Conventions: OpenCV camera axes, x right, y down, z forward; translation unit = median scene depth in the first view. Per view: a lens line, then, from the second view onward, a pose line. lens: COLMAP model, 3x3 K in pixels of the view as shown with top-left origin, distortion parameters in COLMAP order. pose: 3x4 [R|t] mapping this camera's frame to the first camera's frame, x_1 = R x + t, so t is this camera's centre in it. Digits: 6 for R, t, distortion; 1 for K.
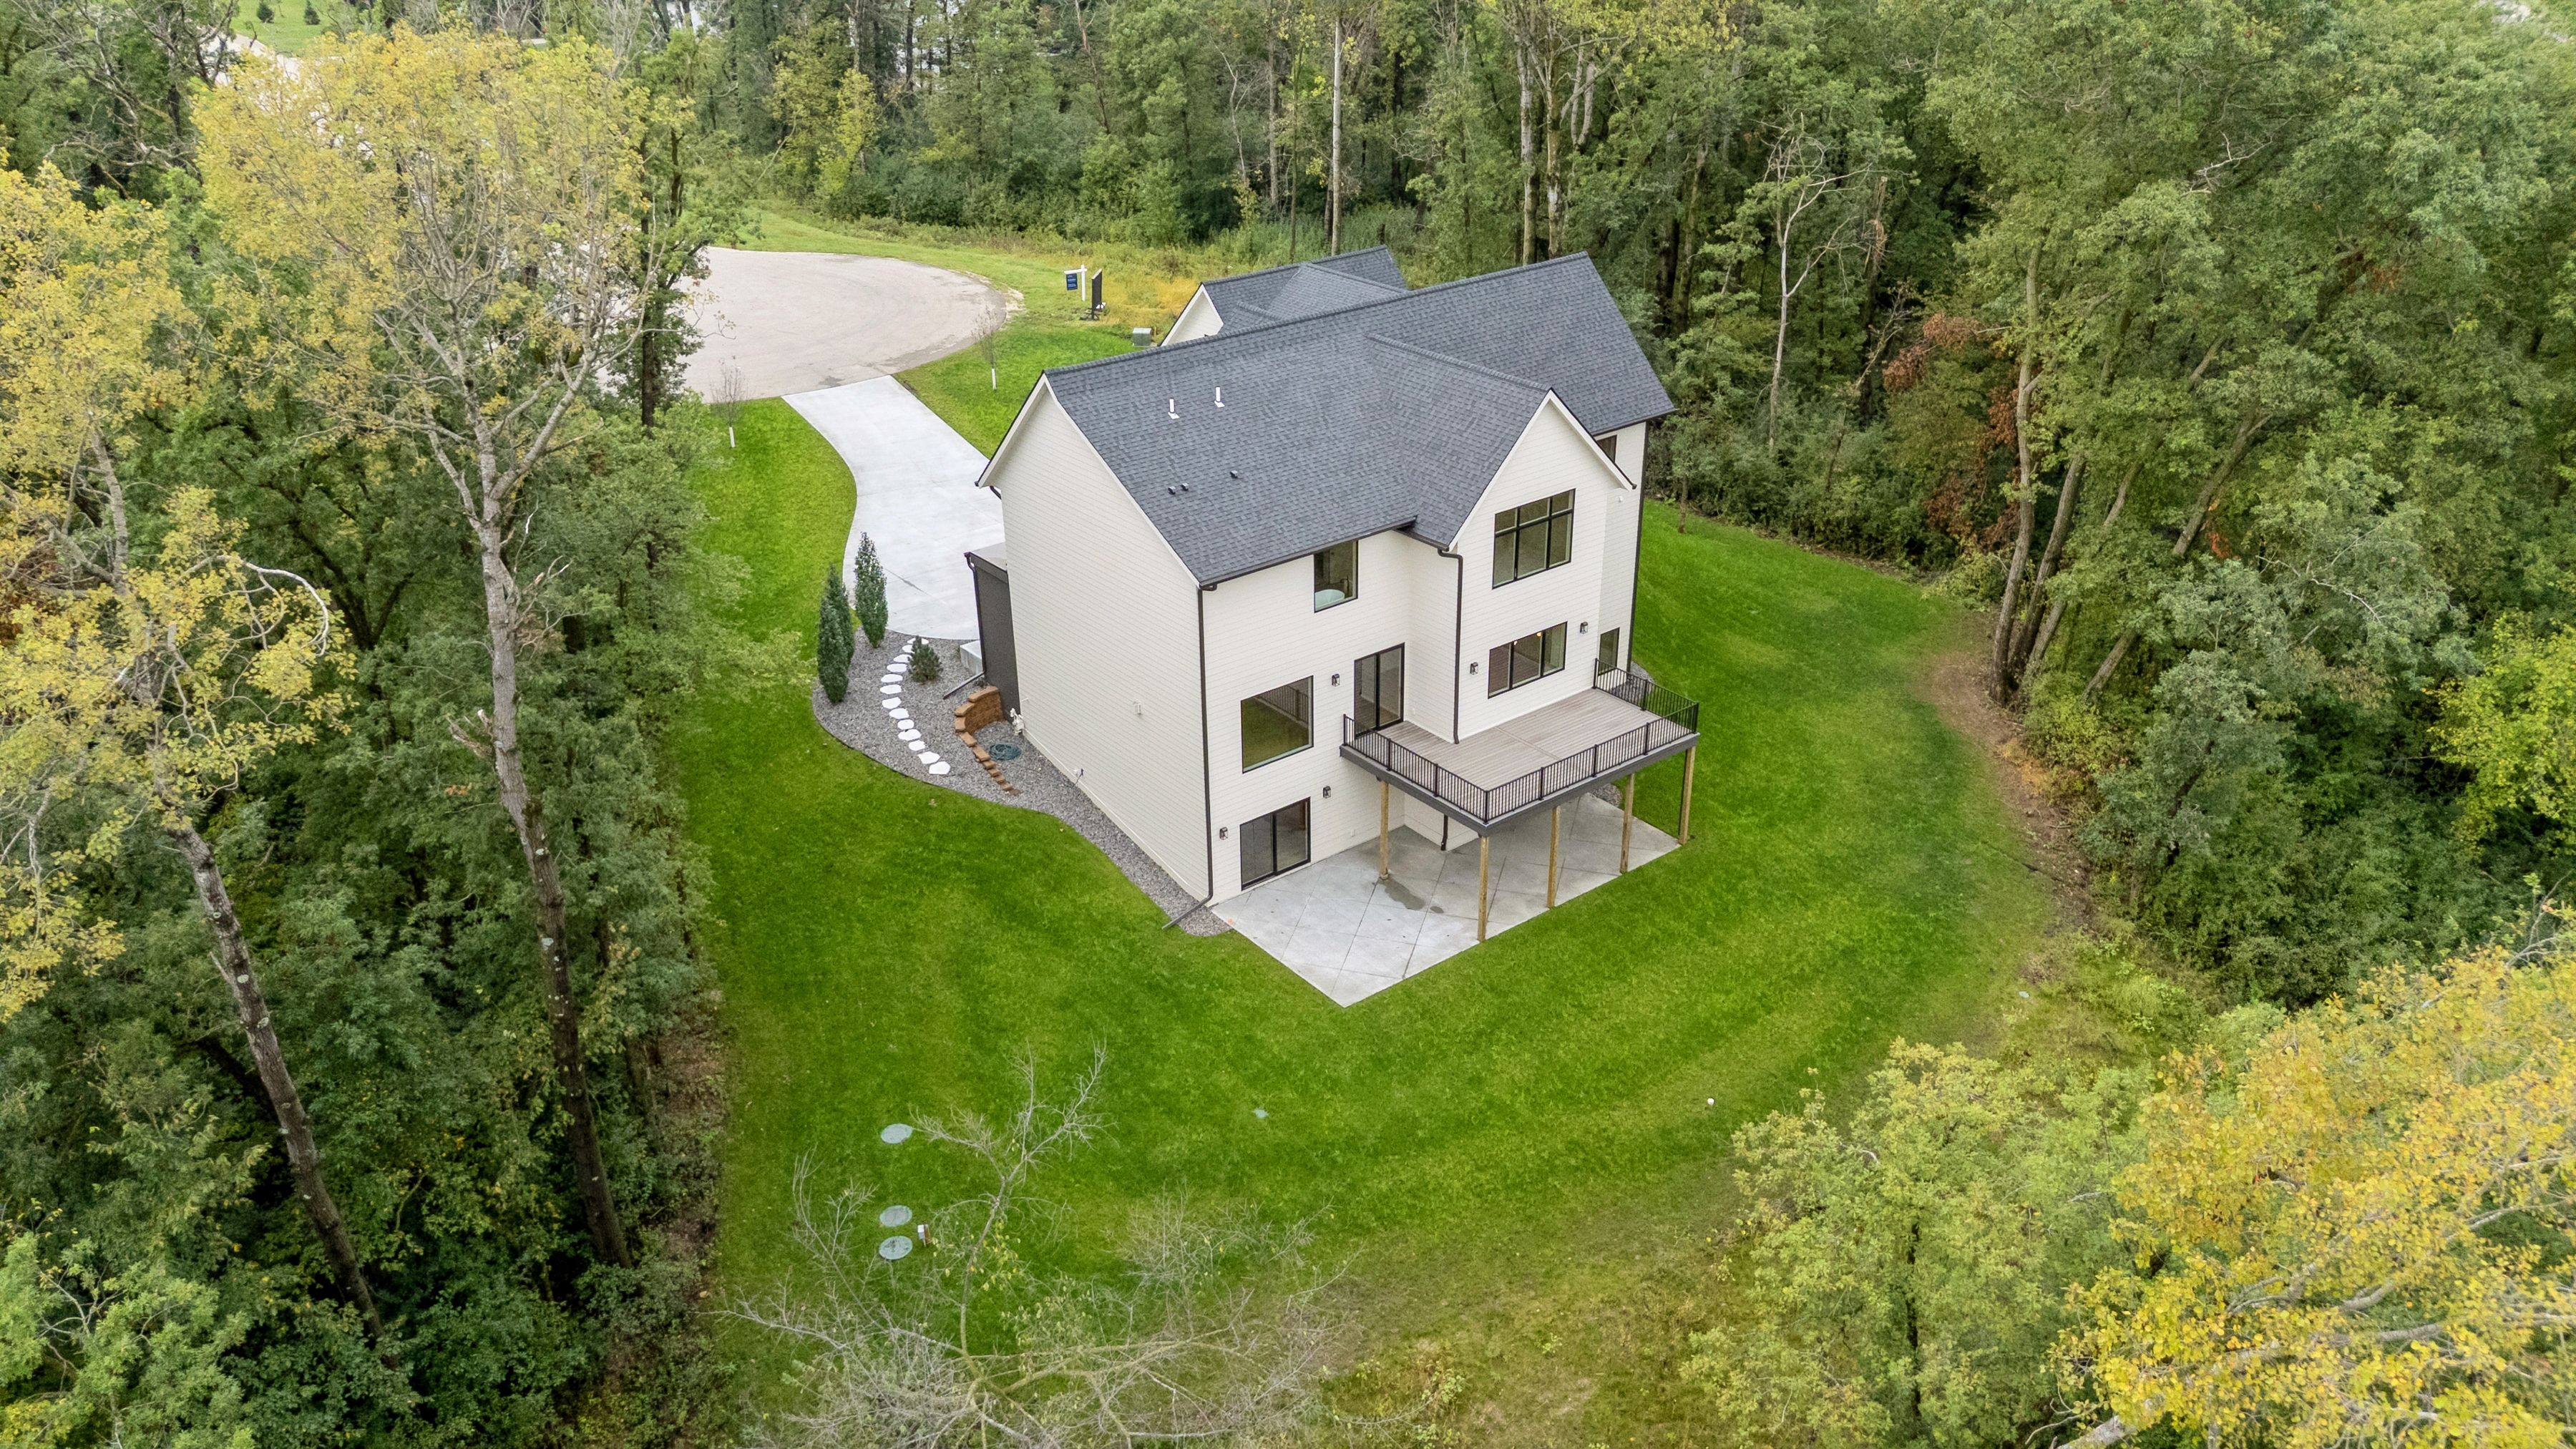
lens RADIAL K [[1919.2, 0, 1288.0], [0, 1919.2, 724.5], [0, 0, 1]] dist [0.037949, -0.000020]
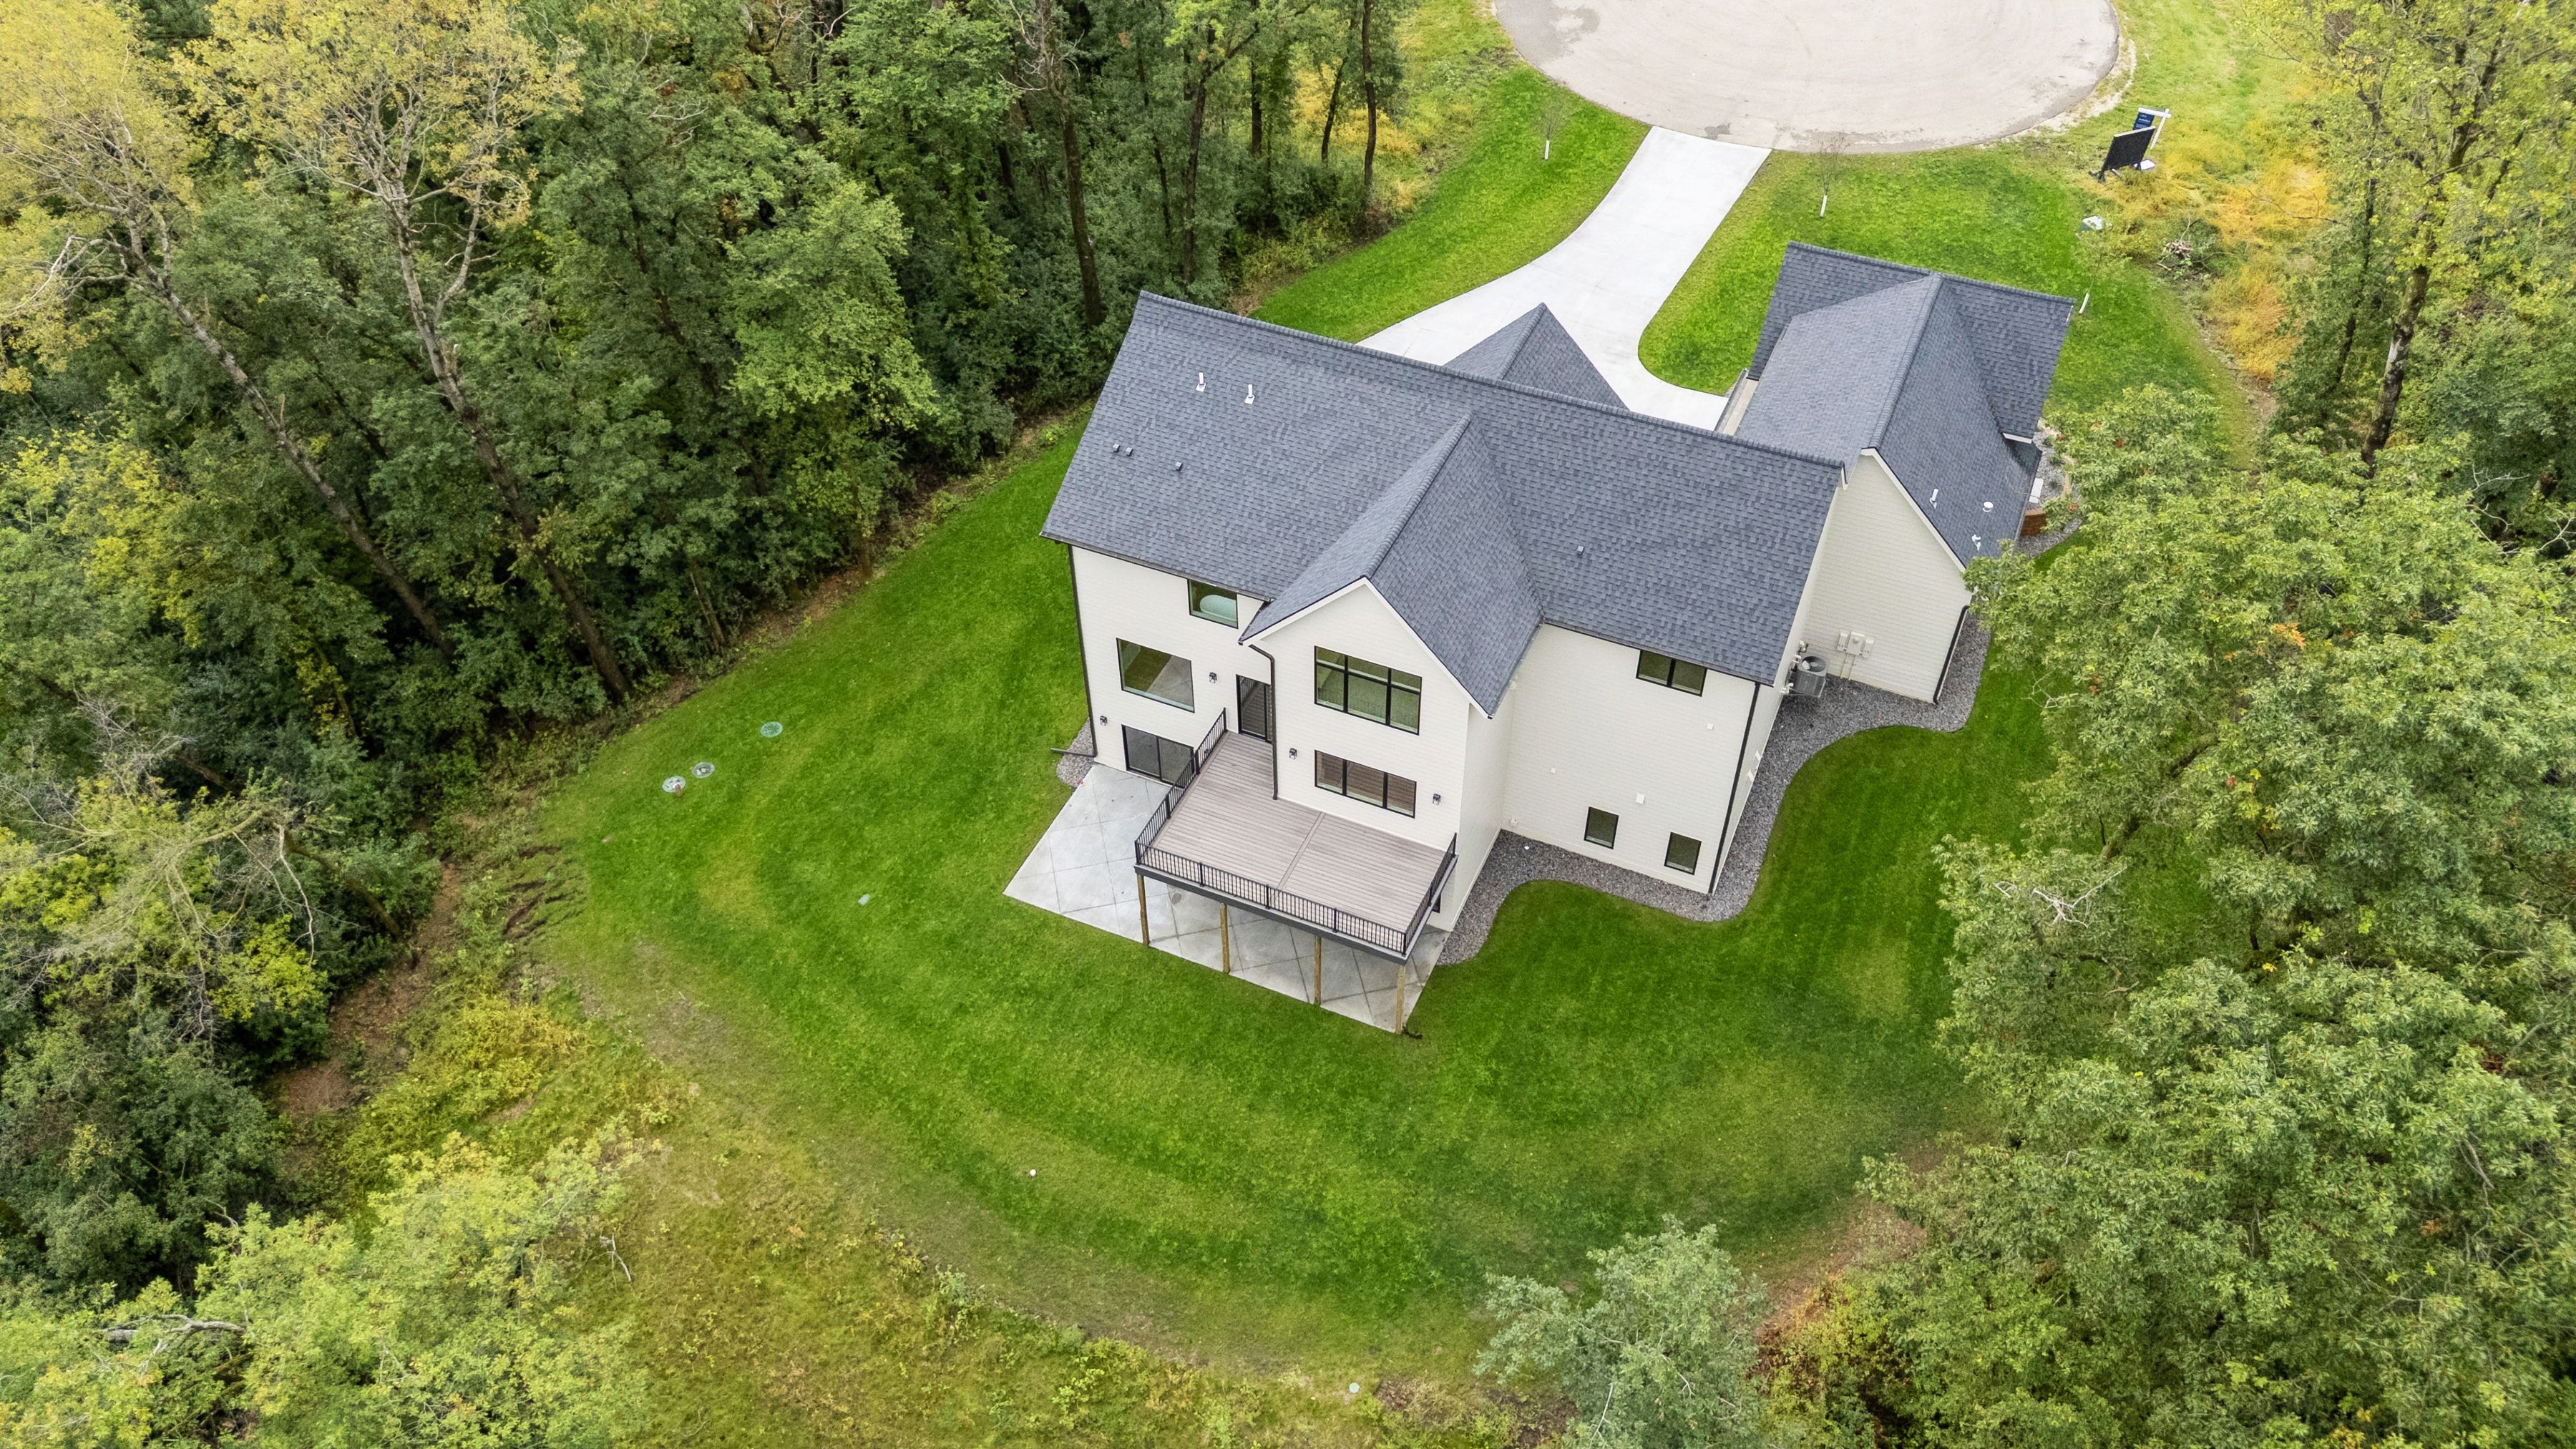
lens RADIAL K [[1919.2, 0, 1288.0], [0, 1919.2, 724.5], [0, 0, 1]] dist [0.037949, -0.000020]
pose [[0.462465, 0.635570, -0.618205, 0.707039], [-0.391993, 0.771966, 0.500410, -0.543440], [0.795278, 0.010909, 0.606146, 0.375128]]
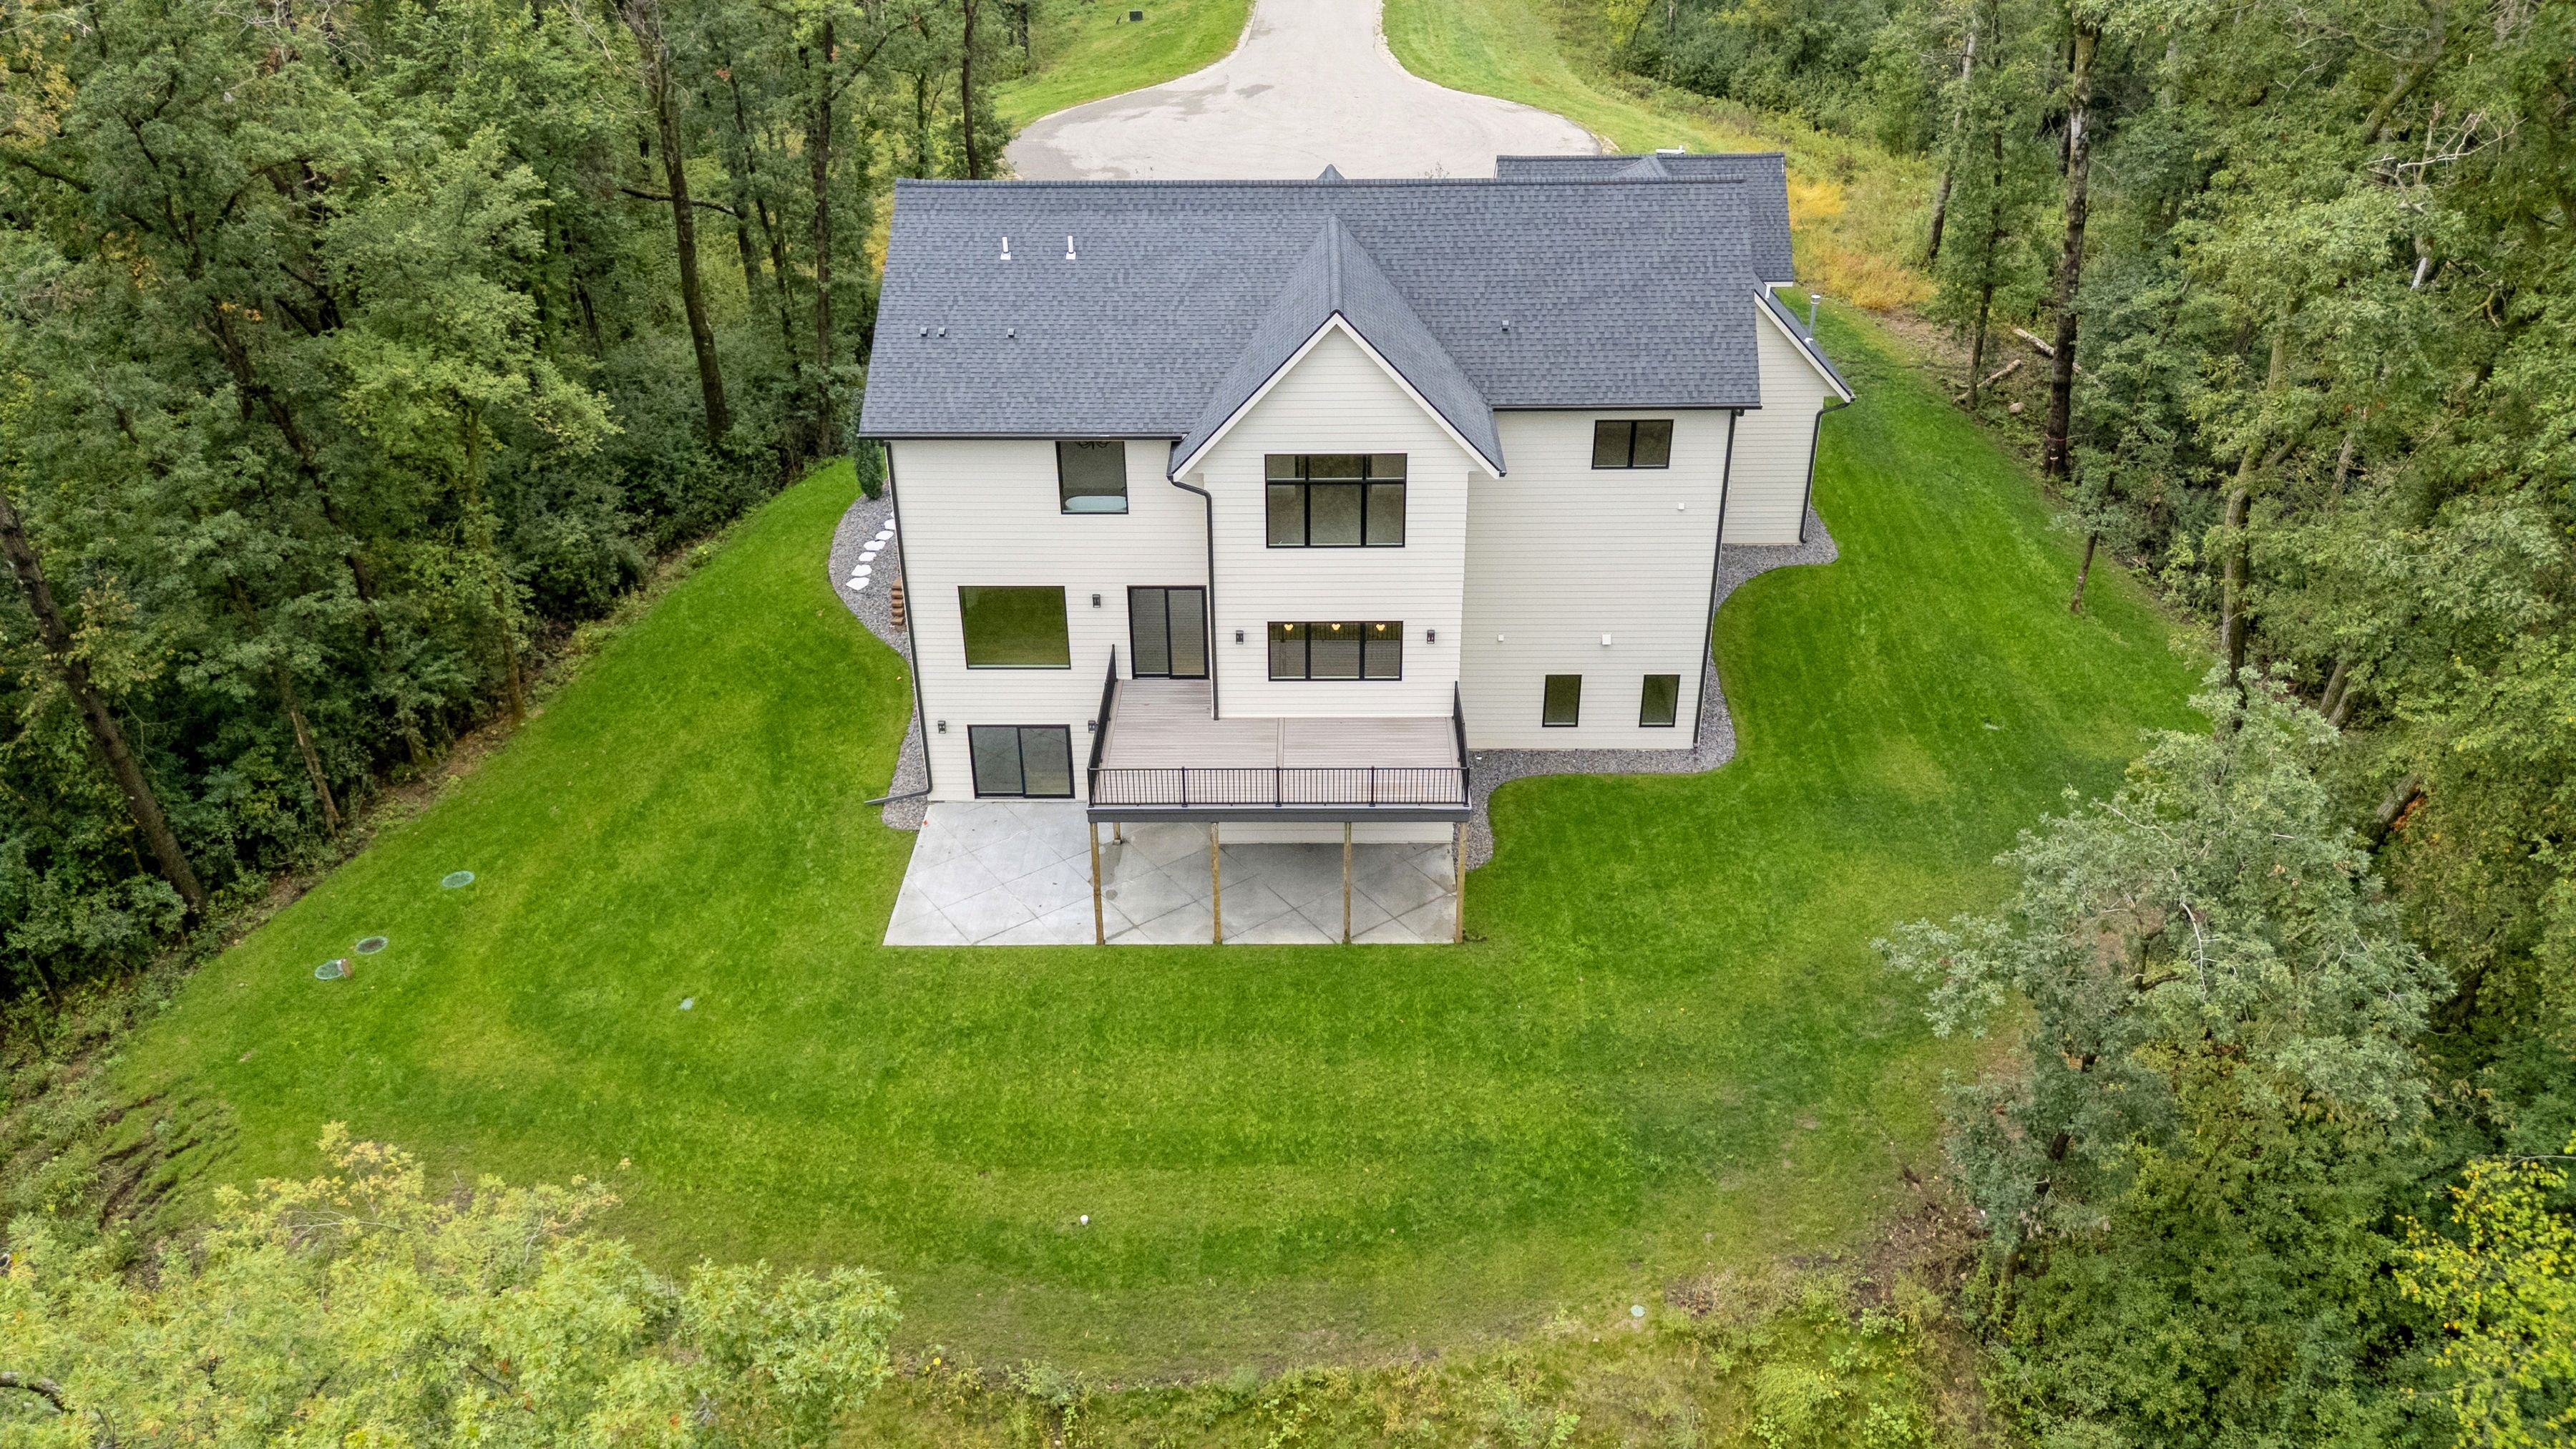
lens RADIAL K [[1917.8, 0, 1316.0], [0, 1917.8, 727.2], [0, 0, 1]] dist [0.012052, 0.003481]
pose [[0.784820, 0.315092, -0.533643, 0.562800], [-0.283380, 0.948264, 0.143145, -0.117268], [0.551139, 0.038881, 0.833507, 0.336085]]
